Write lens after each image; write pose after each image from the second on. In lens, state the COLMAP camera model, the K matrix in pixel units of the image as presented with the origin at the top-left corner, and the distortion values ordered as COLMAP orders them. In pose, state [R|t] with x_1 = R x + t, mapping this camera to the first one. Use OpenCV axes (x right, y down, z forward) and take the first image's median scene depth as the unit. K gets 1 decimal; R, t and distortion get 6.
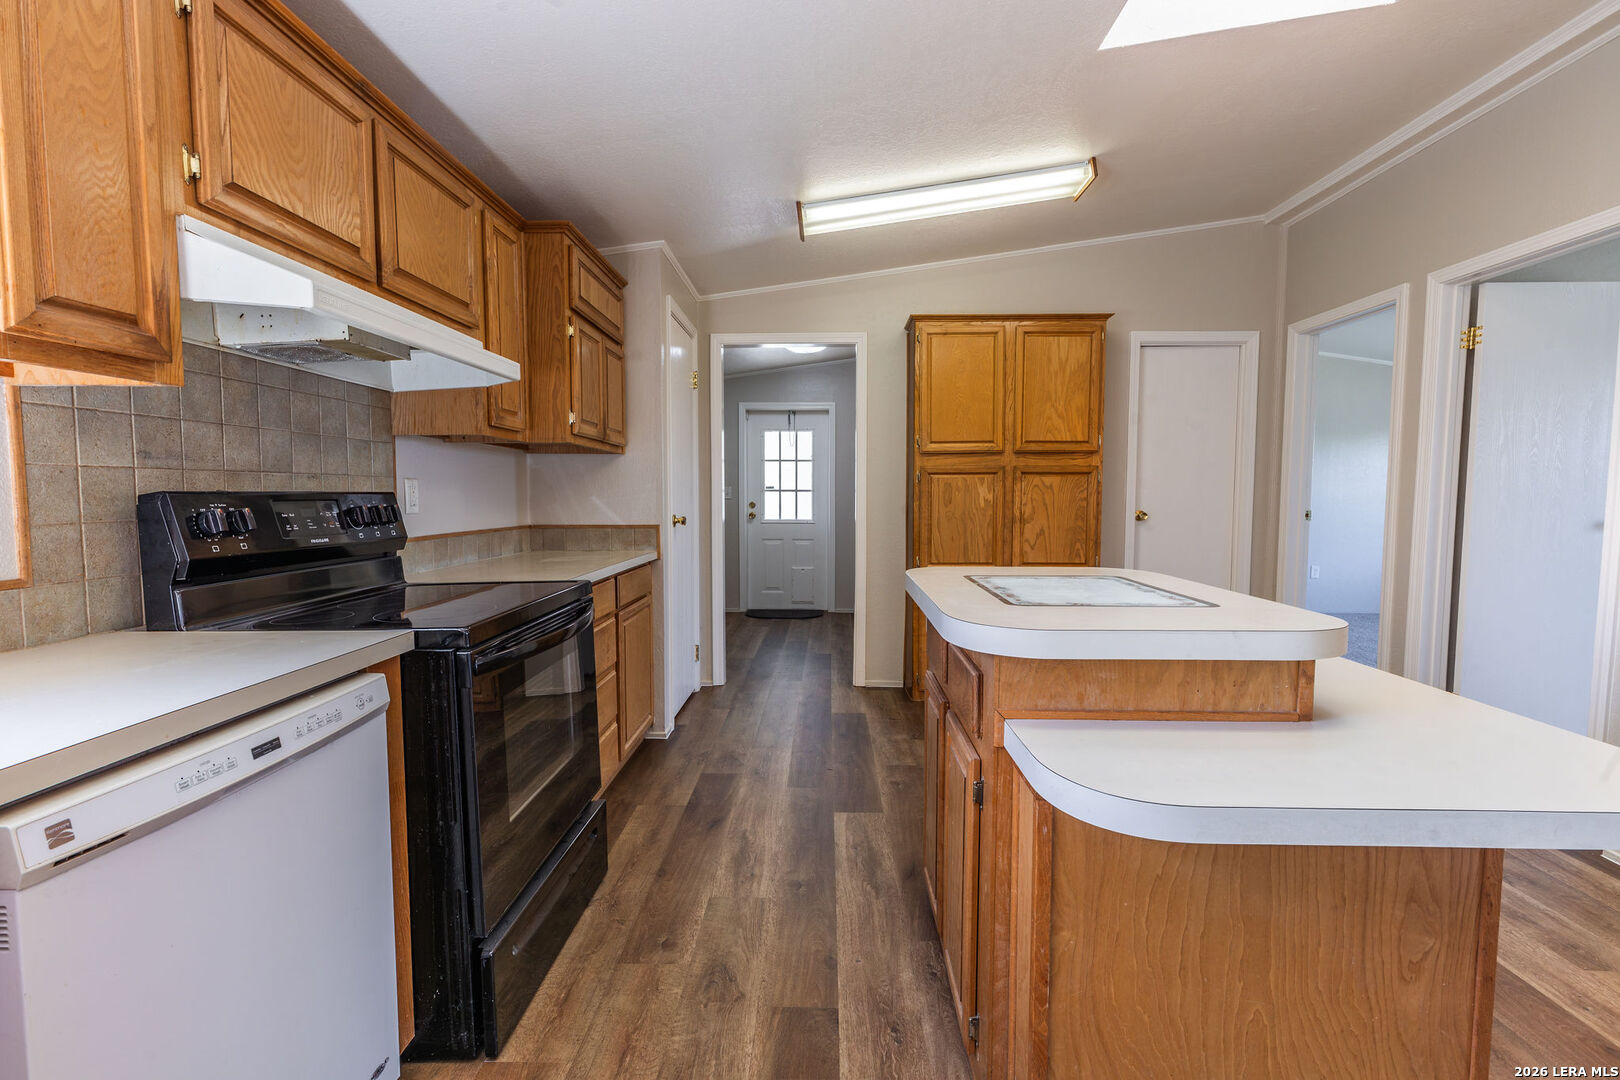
lens RADIAL K [[720.8, 0, 810.0], [0, 720.8, 540.0], [0, 0, 1]] dist [0.003087, 0.000213]
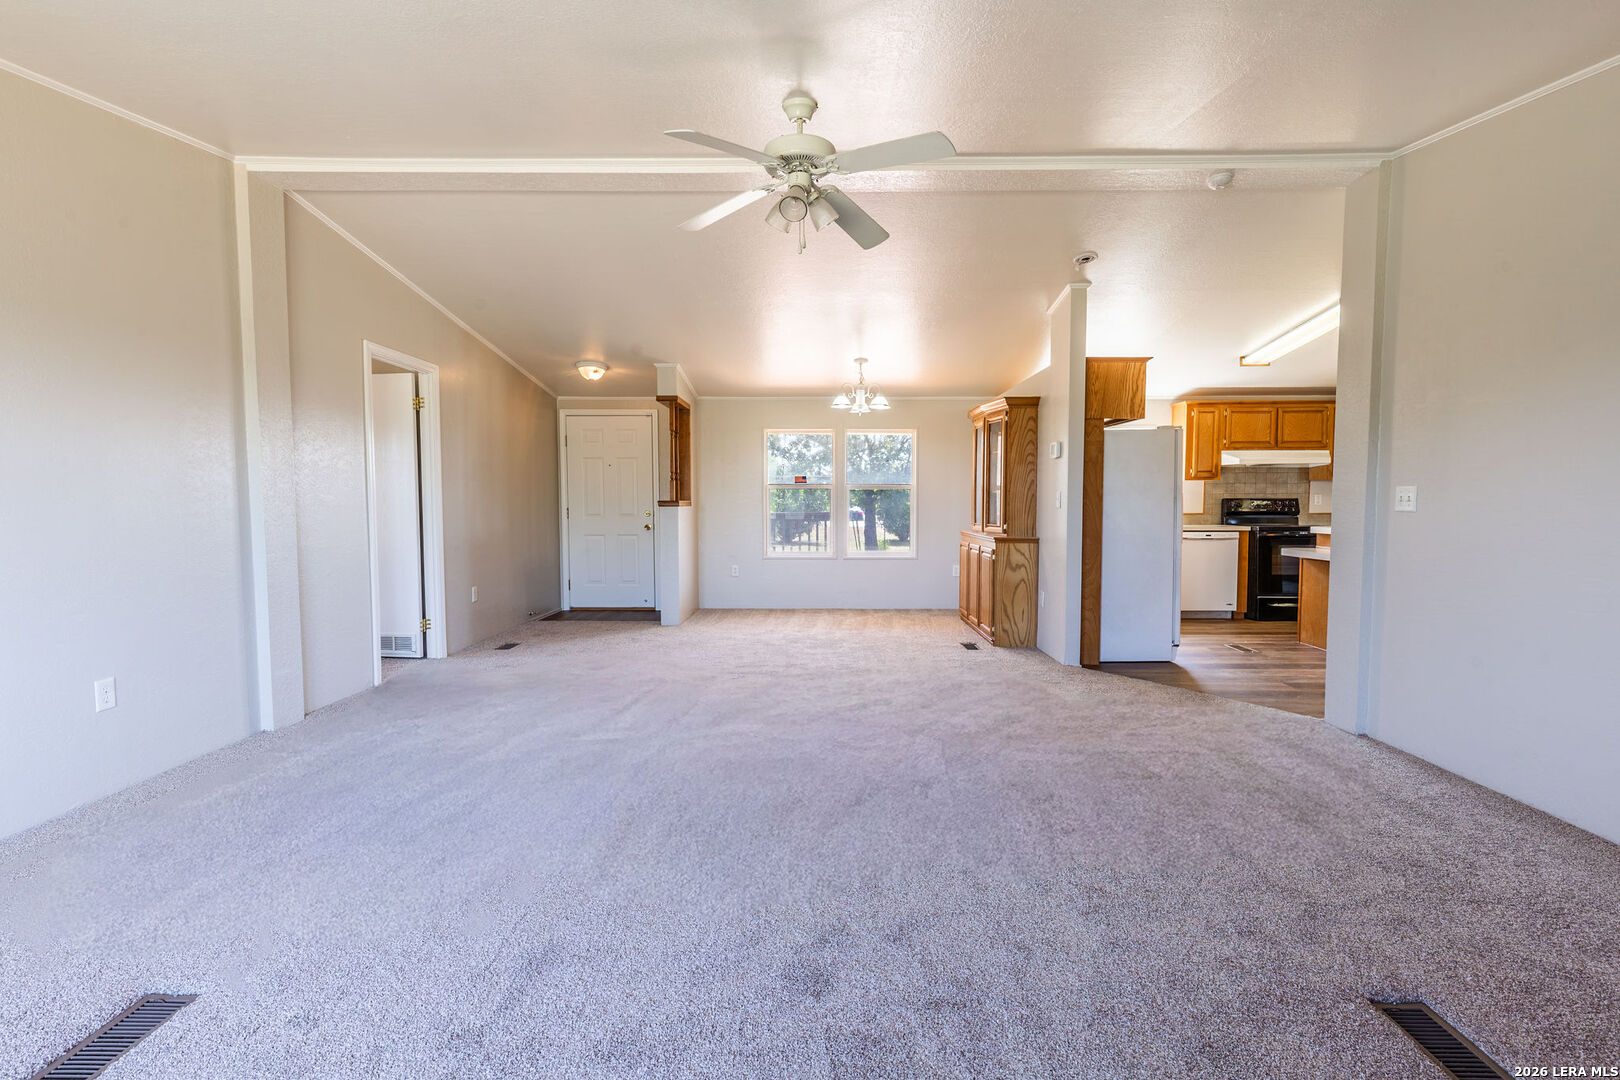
lens RADIAL K [[730.6, 0, 810.0], [0, 730.6, 540.0], [0, 0, 1]] dist [0.001189, 0.000009]
pose [[0.008131, 0.055730, -0.998413, 2.695202], [-0.064438, 0.996400, 0.055093, 0.082983], [0.997889, 0.063887, 0.011693, -1.252556]]
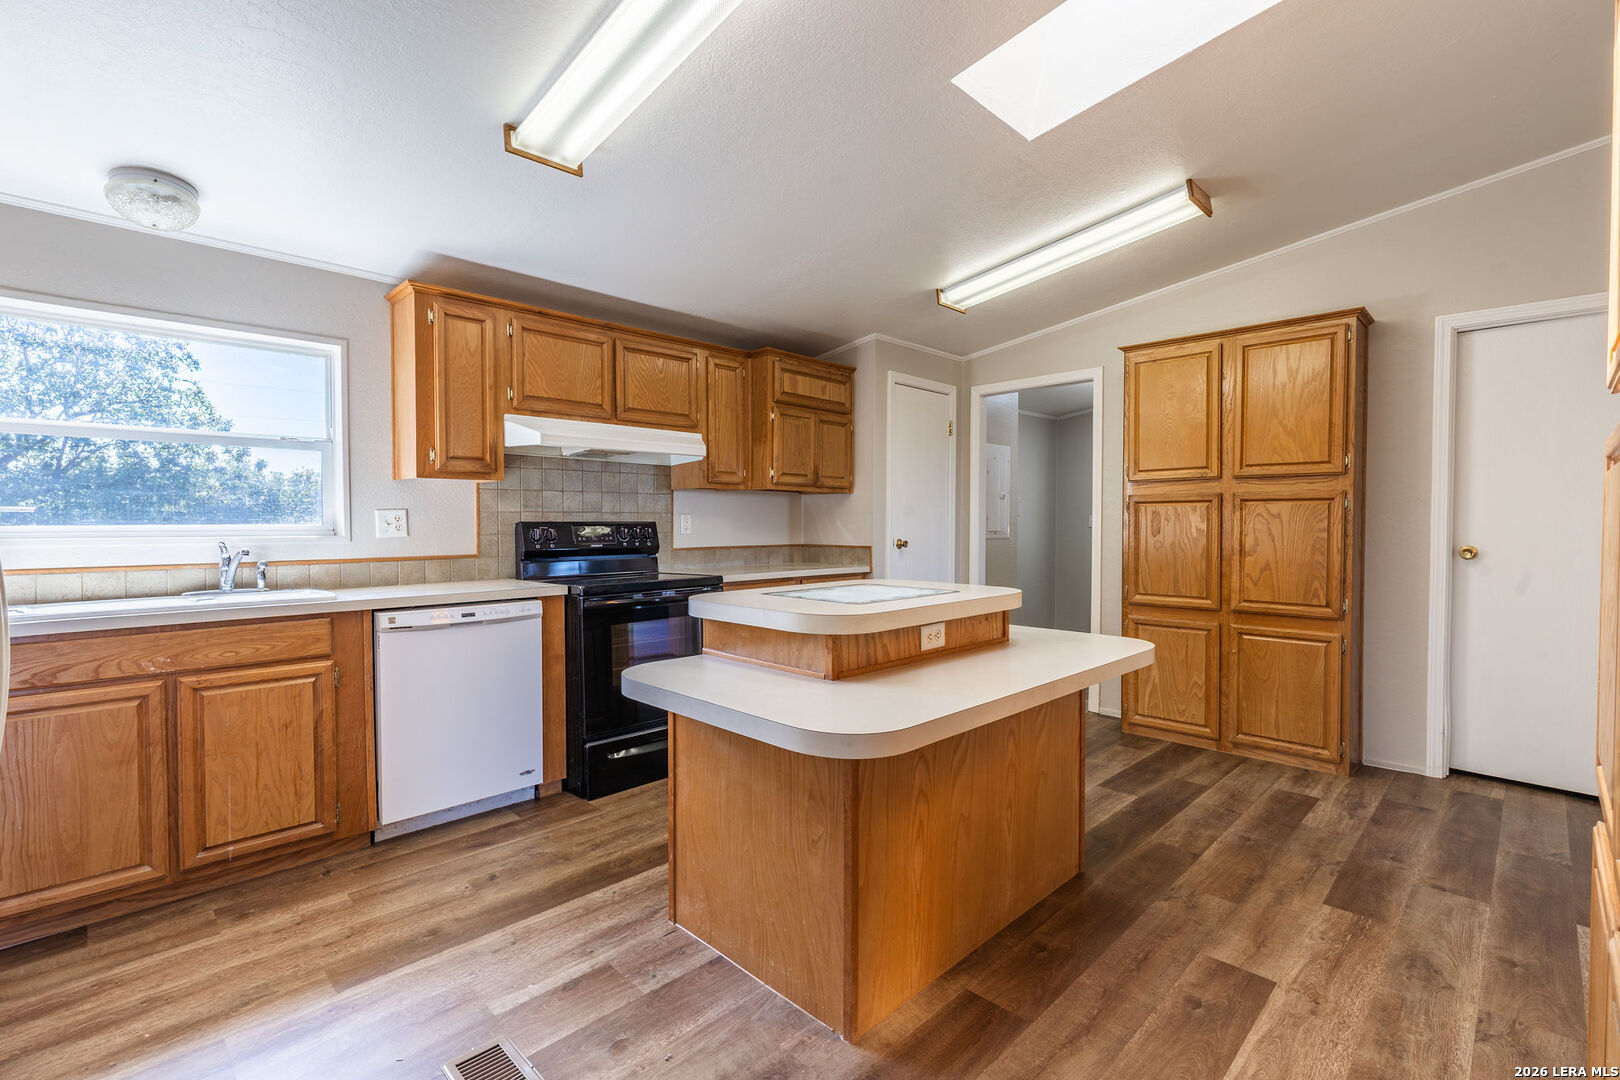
lens RADIAL K [[730.6, 0, 810.0], [0, 730.6, 540.0], [0, 0, 1]] dist [0.001189, 0.000009]
pose [[0.721230, 0.017577, -0.692473, 0.921574], [-0.045015, 0.998754, -0.021533, 0.001597], [0.691232, 0.046702, 0.721122, -0.054962]]
